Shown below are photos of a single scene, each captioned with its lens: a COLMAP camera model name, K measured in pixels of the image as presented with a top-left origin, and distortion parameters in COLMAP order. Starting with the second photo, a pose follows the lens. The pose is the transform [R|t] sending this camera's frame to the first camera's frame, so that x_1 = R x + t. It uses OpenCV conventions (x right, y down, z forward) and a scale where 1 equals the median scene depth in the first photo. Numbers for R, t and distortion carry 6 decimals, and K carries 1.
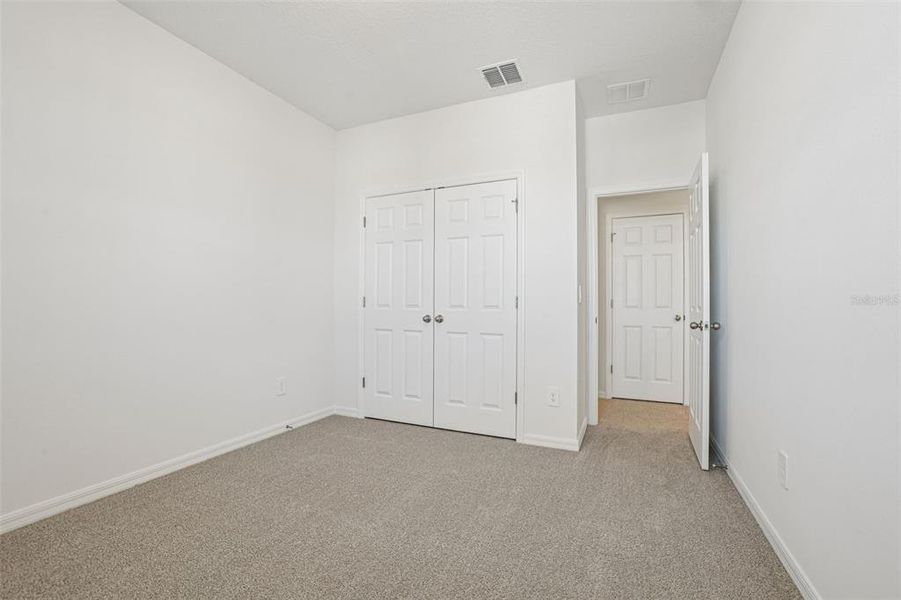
lens RADIAL K [[401.9, 0, 451.0], [0, 401.9, 298.3], [0, 0, 1]] dist [-0.021619, 0.000381]
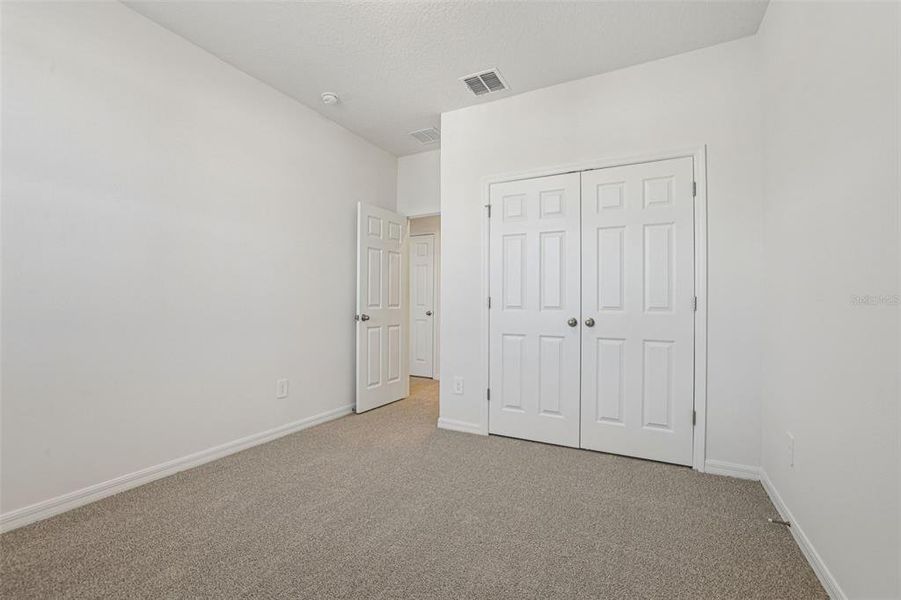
lens RADIAL K [[401.9, 0, 441.8], [0, 401.9, 301.3], [0, 0, 1]] dist [-0.021619, 0.000381]
pose [[0.997912, -0.003097, -0.064509, -0.284741], [0.003547, 0.999970, 0.006862, -0.001694], [0.064486, -0.007077, 0.997894, 0.126837]]
